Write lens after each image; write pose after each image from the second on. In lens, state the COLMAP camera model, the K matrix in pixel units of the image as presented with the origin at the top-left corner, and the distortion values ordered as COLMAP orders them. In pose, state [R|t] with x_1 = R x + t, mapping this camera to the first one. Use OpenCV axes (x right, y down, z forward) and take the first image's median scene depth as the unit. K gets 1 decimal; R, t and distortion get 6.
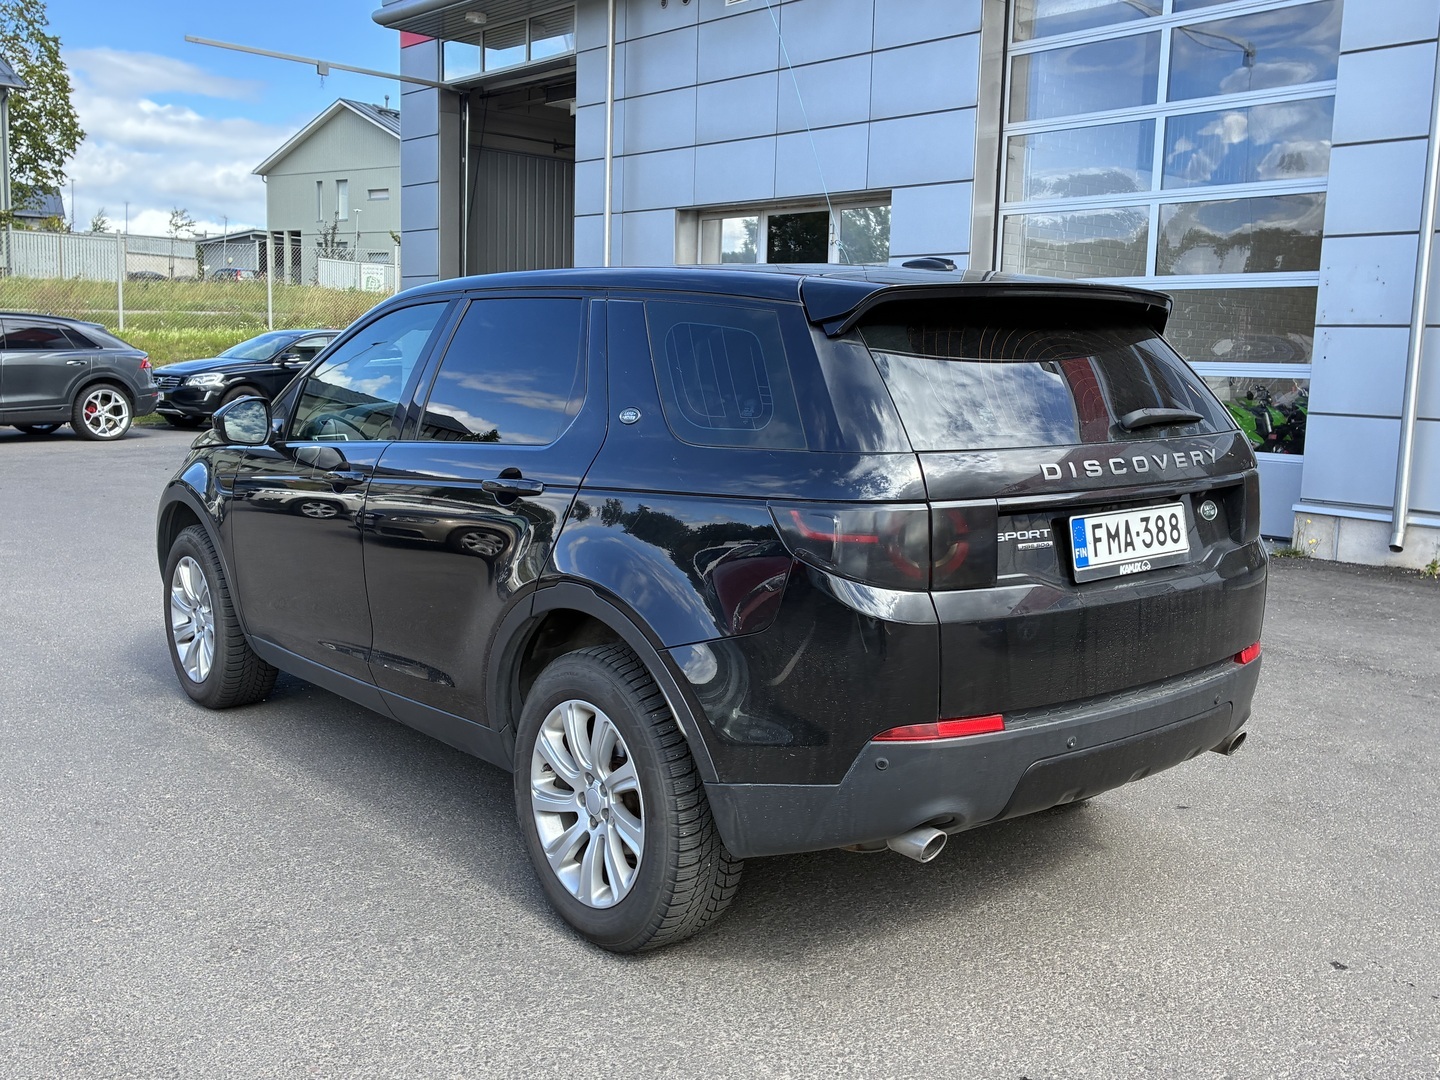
lens RADIAL K [[1368.7, 0, 733.0], [0, 1368.7, 533.0], [0, 0, 1]] dist [0.029162, -0.006701]
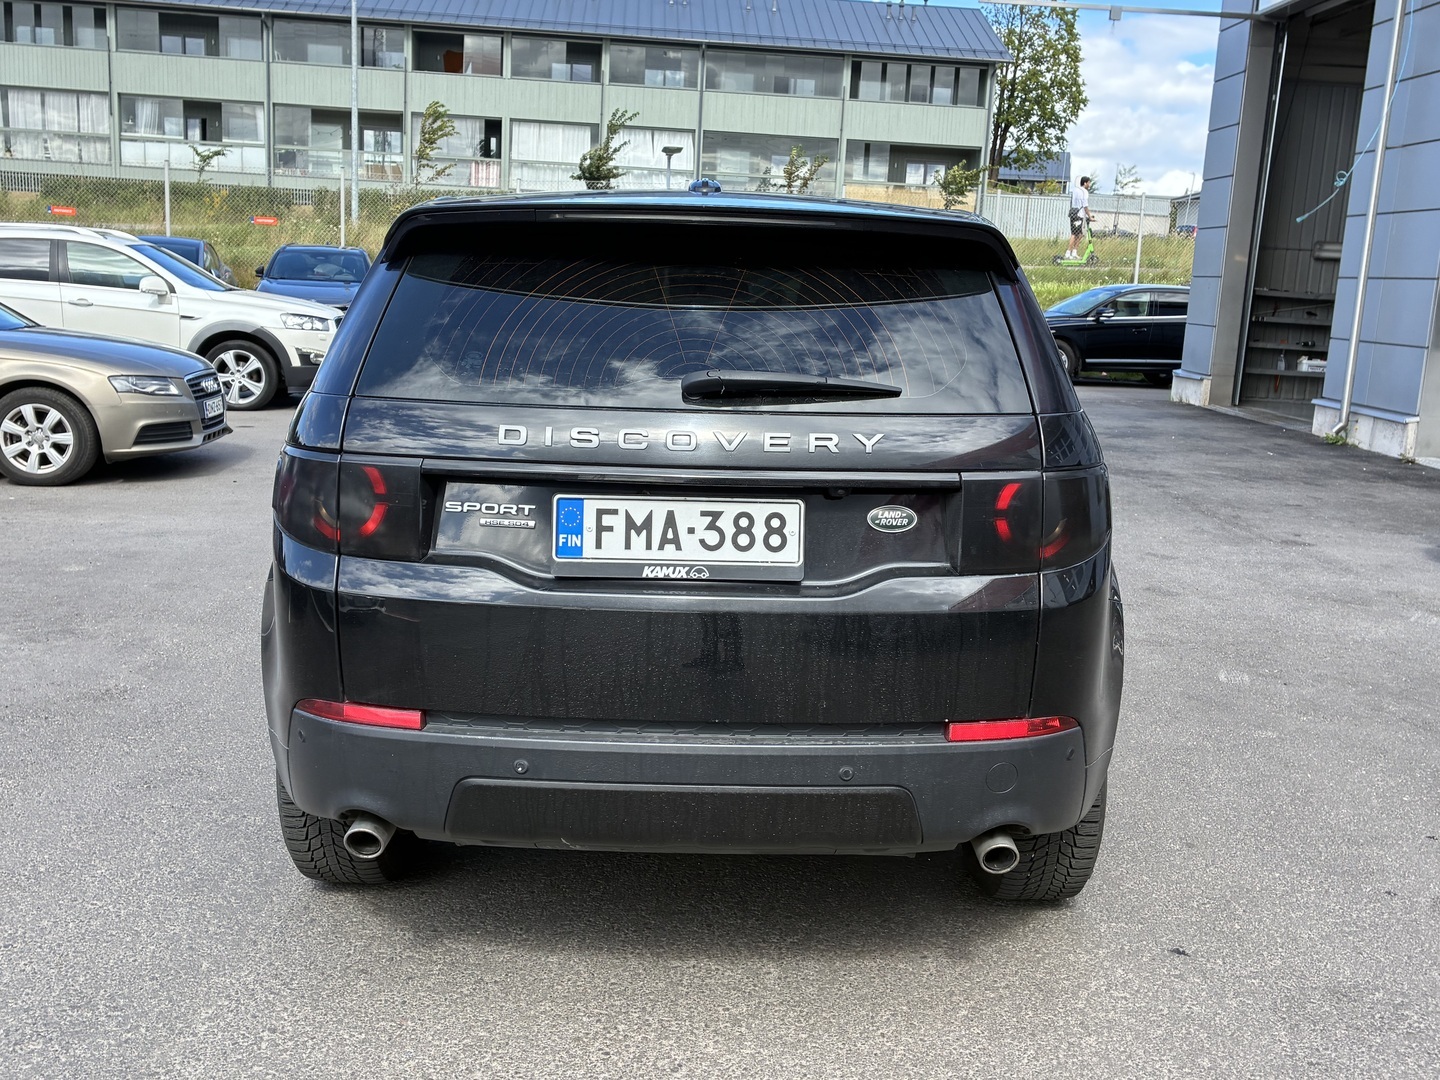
lens RADIAL K [[1368.7, 0, 733.0], [0, 1368.7, 533.0], [0, 0, 1]] dist [0.029162, -0.006701]
pose [[0.768182, 0.129301, -0.627039, 0.775876], [-0.110831, 0.991464, 0.068671, -0.052003], [0.630566, 0.016744, 0.775955, 0.409443]]
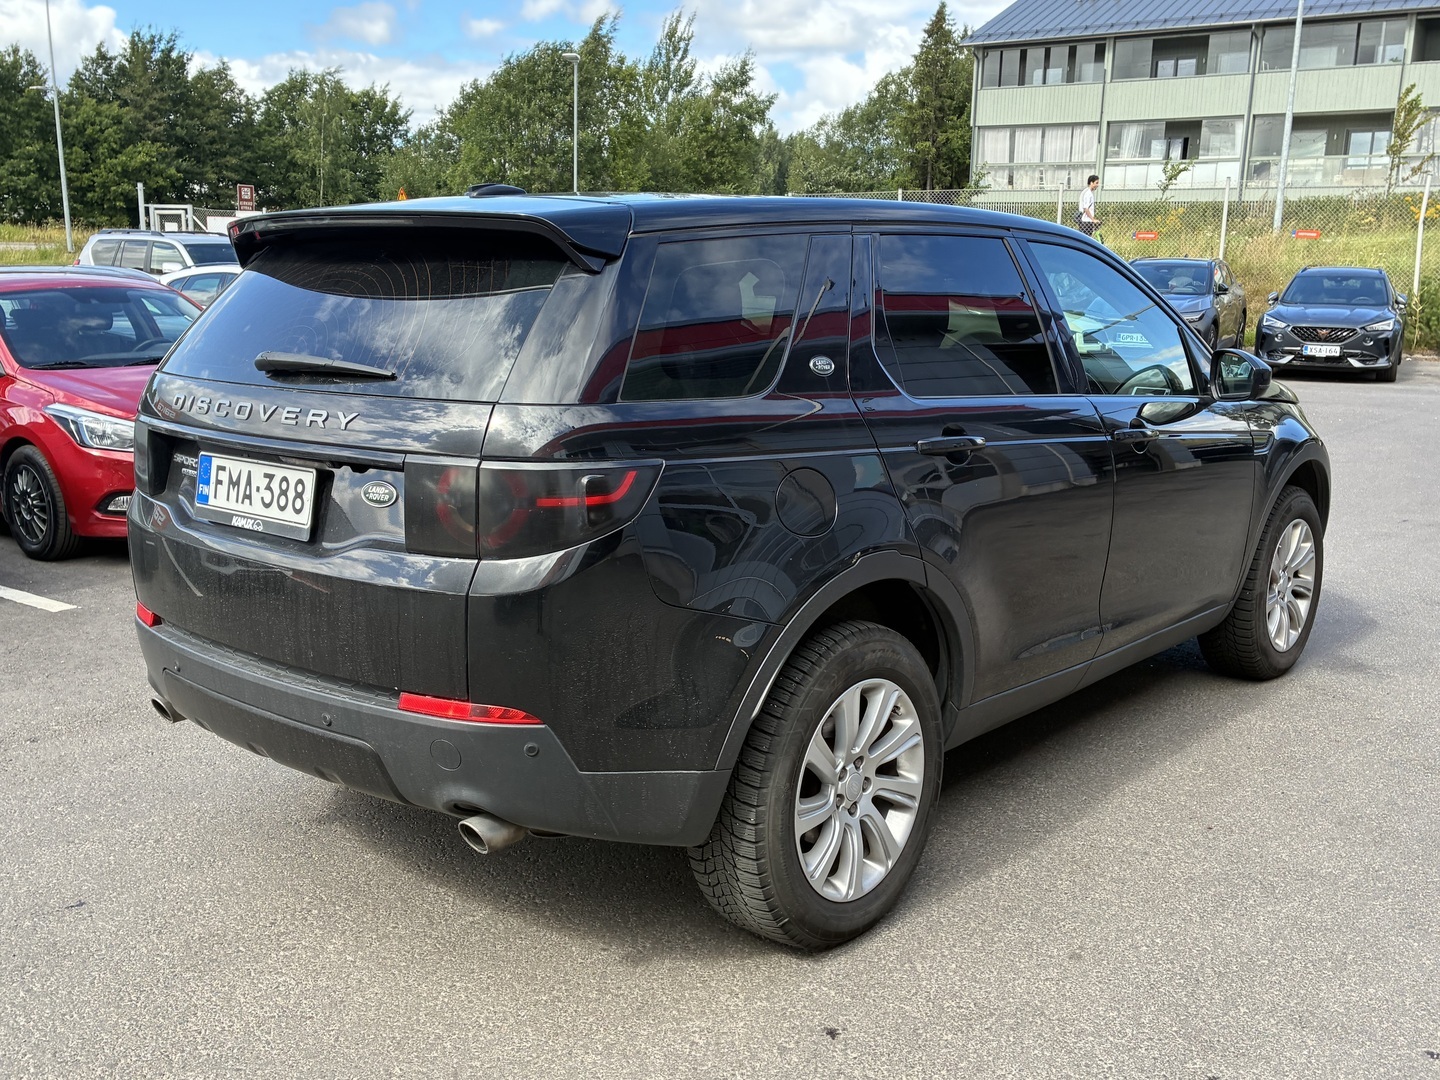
lens RADIAL K [[1351.9, 0, 715.2], [0, 1351.9, 557.1], [0, 0, 1]] dist [0.027426, -0.003149]
pose [[0.170579, 0.192584, -0.966341, 1.190563], [-0.143530, 0.975110, 0.168996, -0.146493], [0.974834, 0.109872, 0.193975, 1.098952]]
